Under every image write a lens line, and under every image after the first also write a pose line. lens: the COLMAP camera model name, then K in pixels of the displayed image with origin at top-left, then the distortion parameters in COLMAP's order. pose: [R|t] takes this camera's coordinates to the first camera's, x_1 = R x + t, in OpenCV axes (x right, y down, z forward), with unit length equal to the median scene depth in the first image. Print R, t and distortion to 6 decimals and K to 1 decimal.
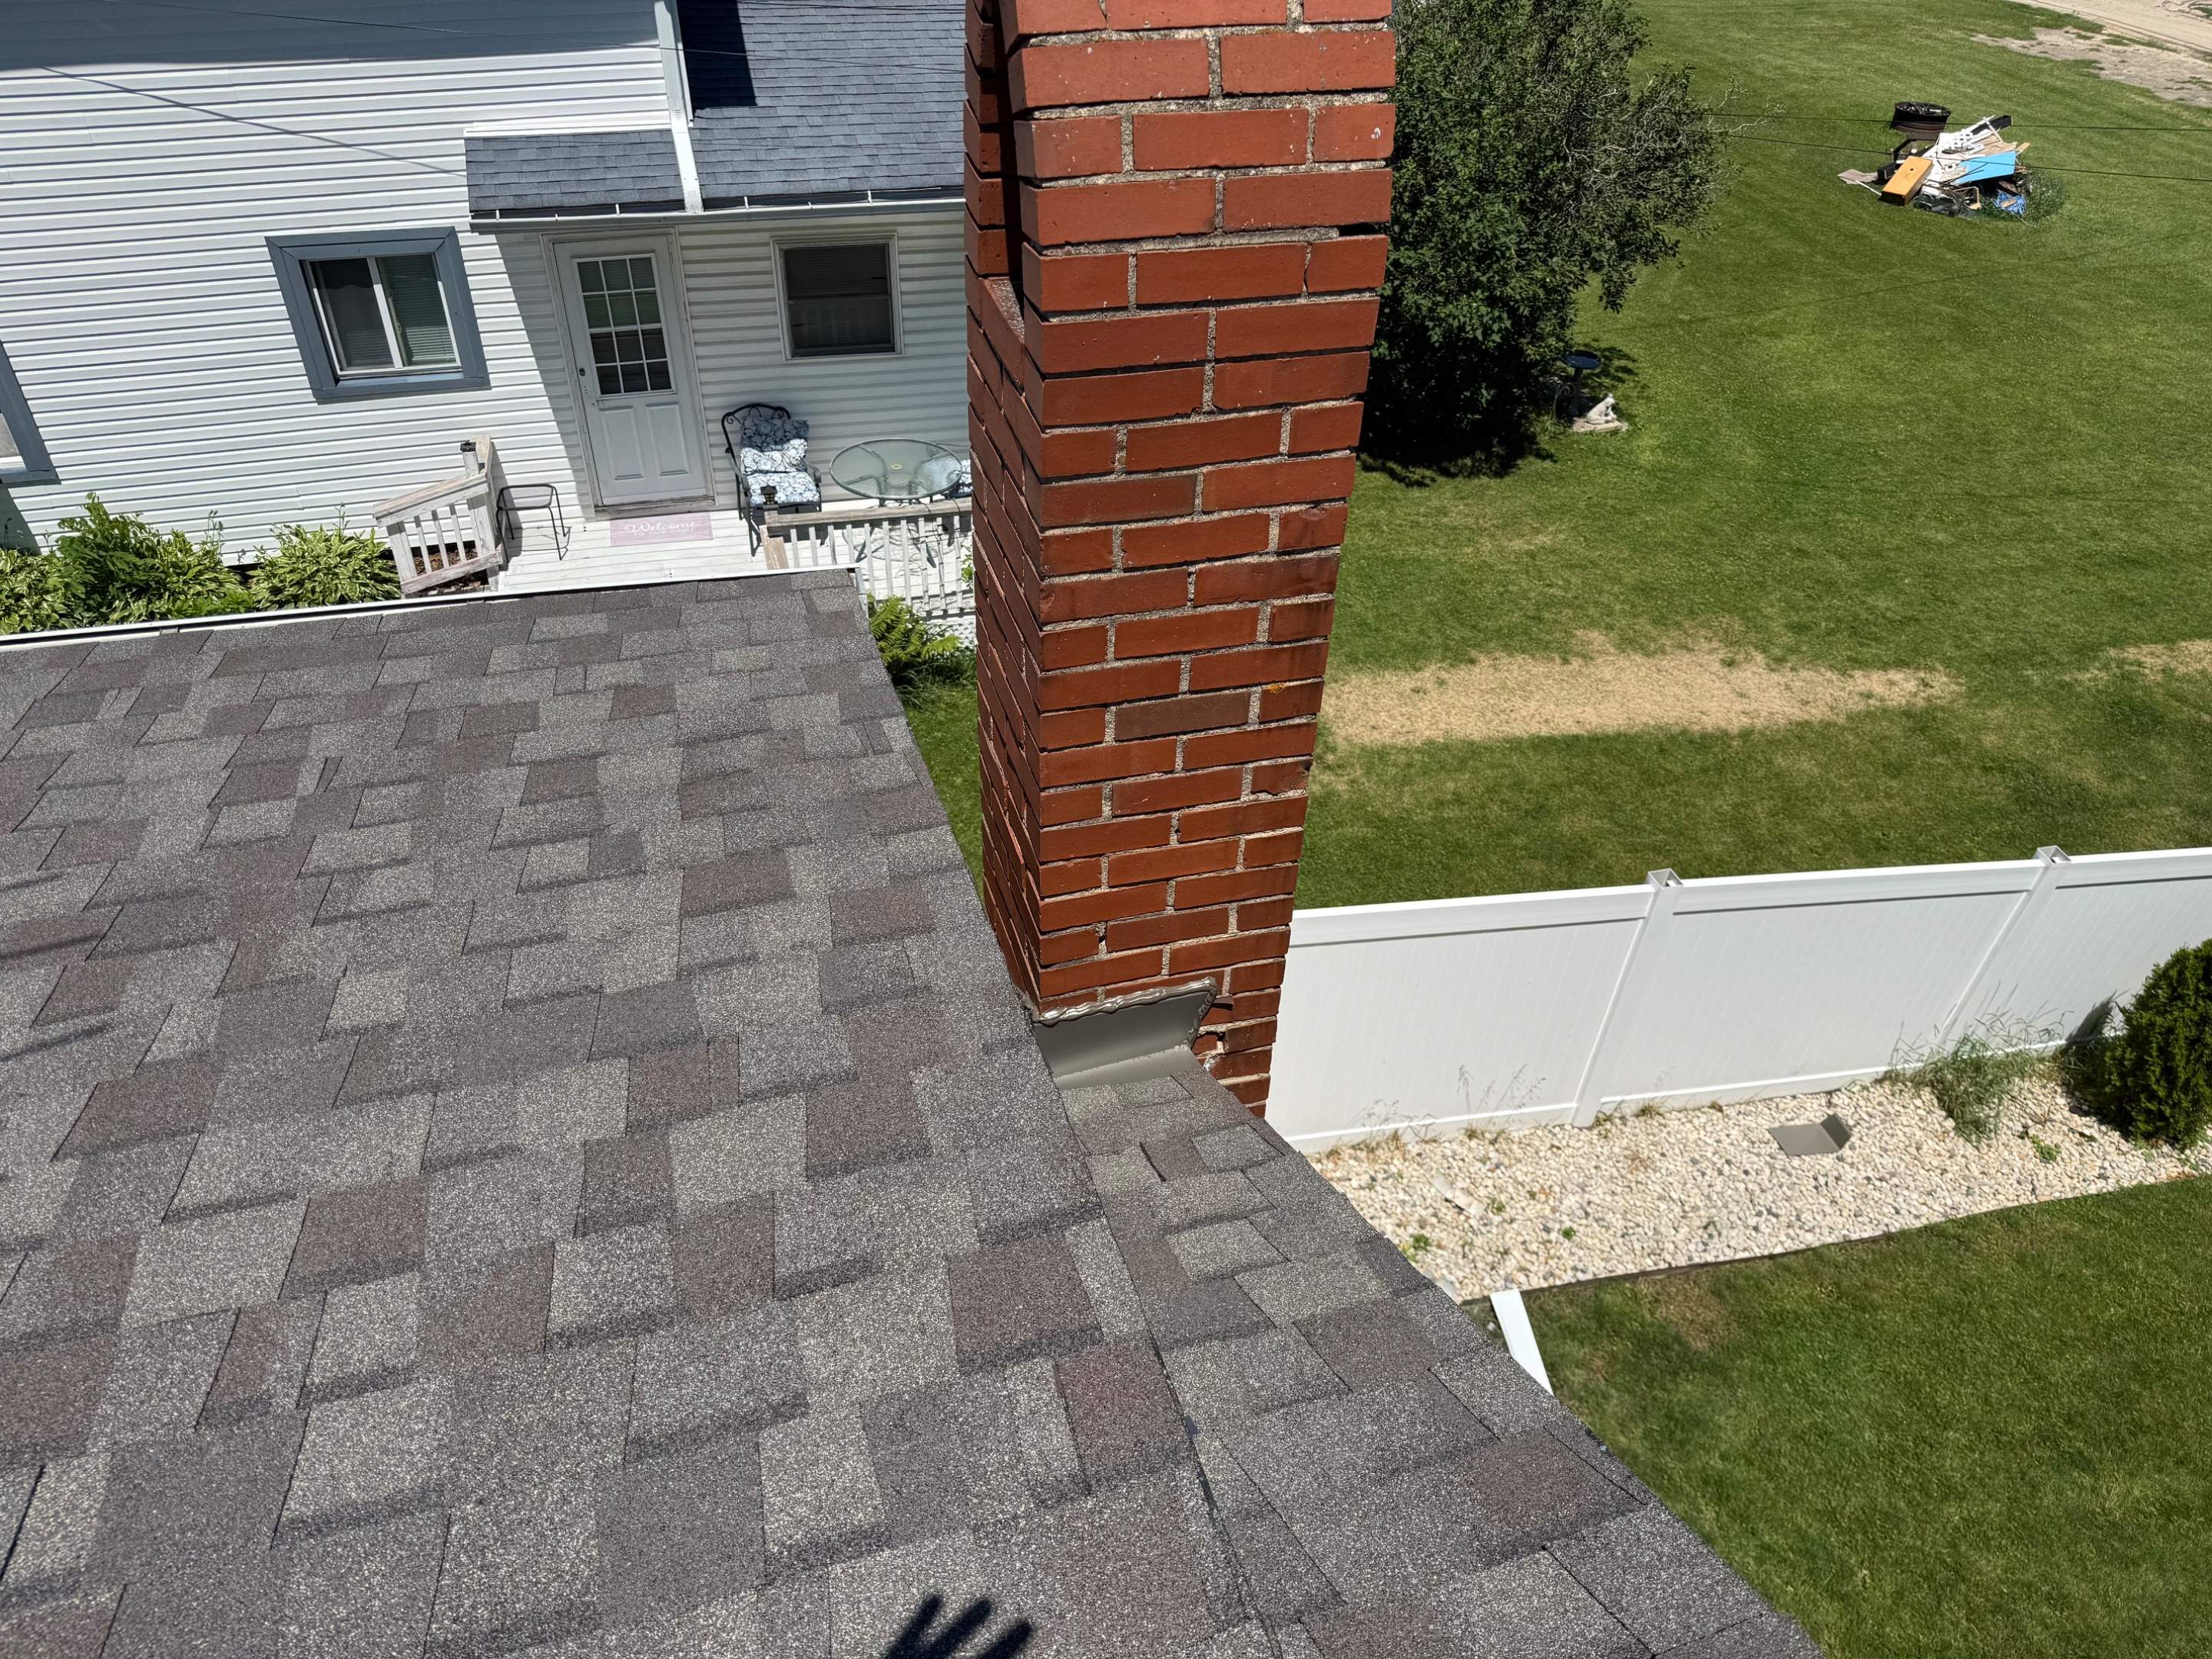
lens RADIAL K [[1485.5, 0, 1102.2], [0, 1485.5, 901.8], [0, 0, 1]] dist [-0.002120, 0.000339]
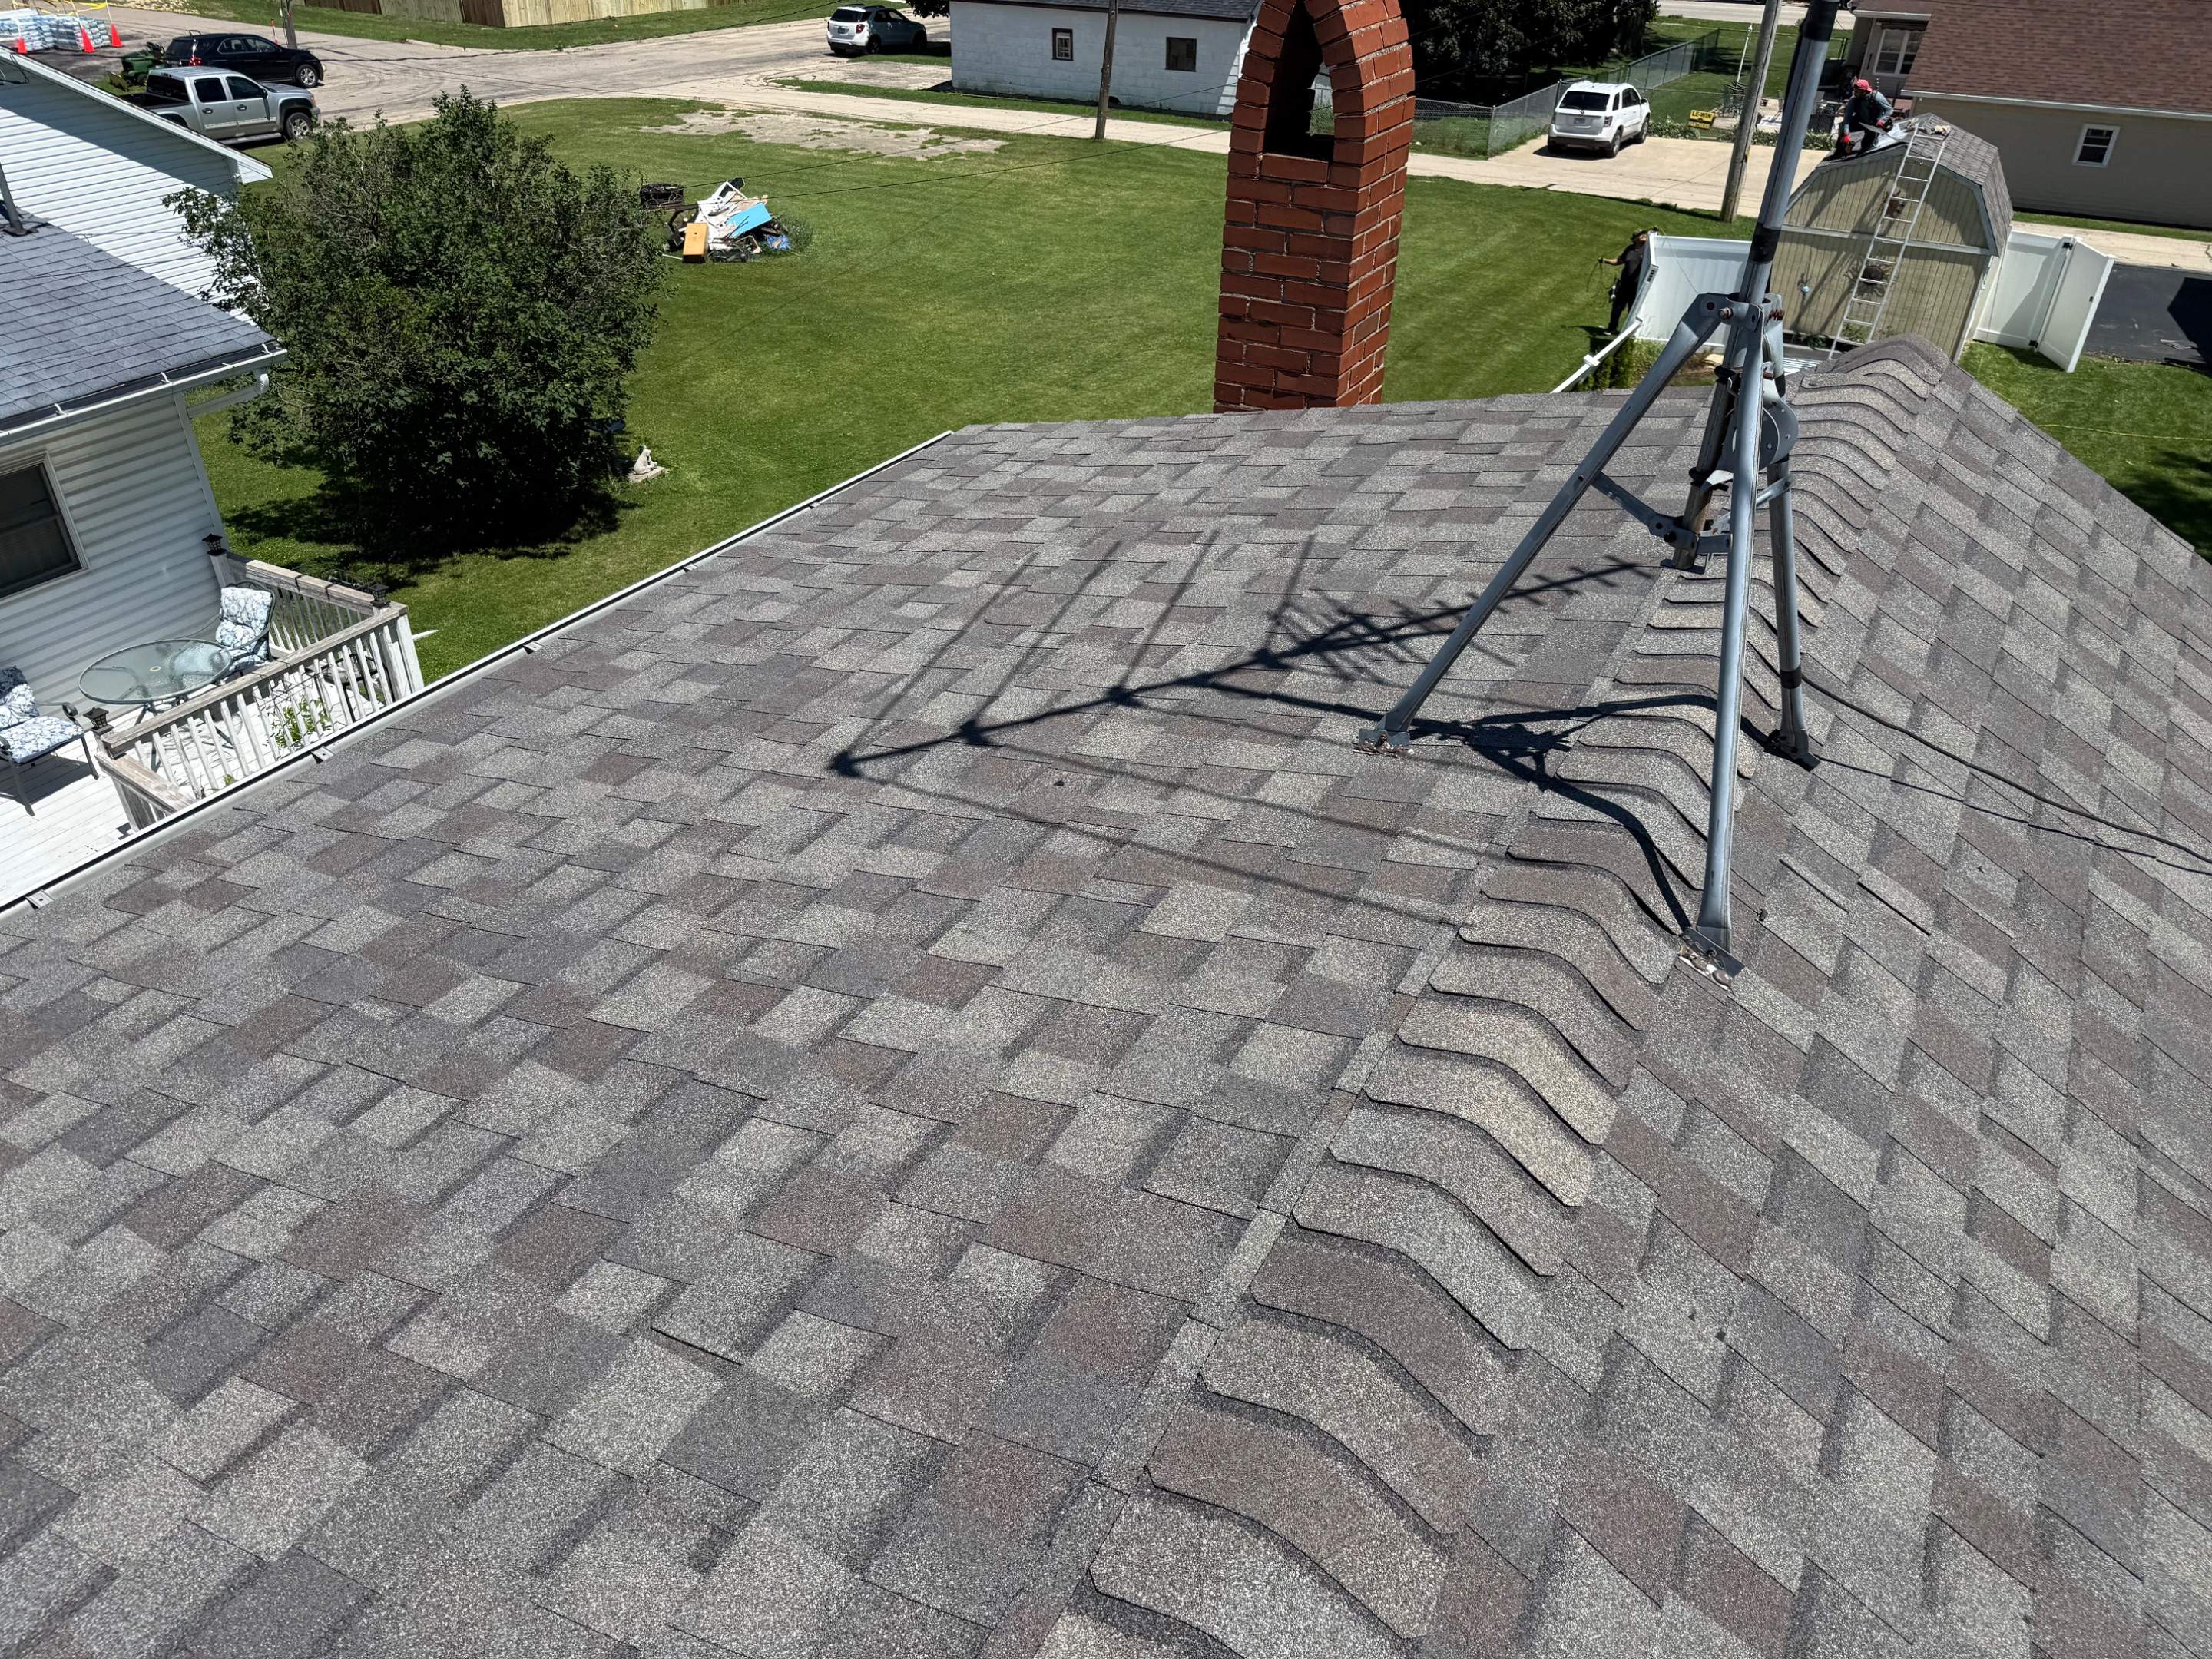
lens RADIAL K [[1578.3, 0, 1106.0], [0, 1578.3, 829.5], [0, 0, 1]] dist [-0.003614, -0.004074]
pose [[0.701809, -0.414738, 0.579186, -0.132774], [0.486384, 0.873012, 0.035780, 0.022657], [-0.520476, 0.256596, 0.814410, -0.046078]]
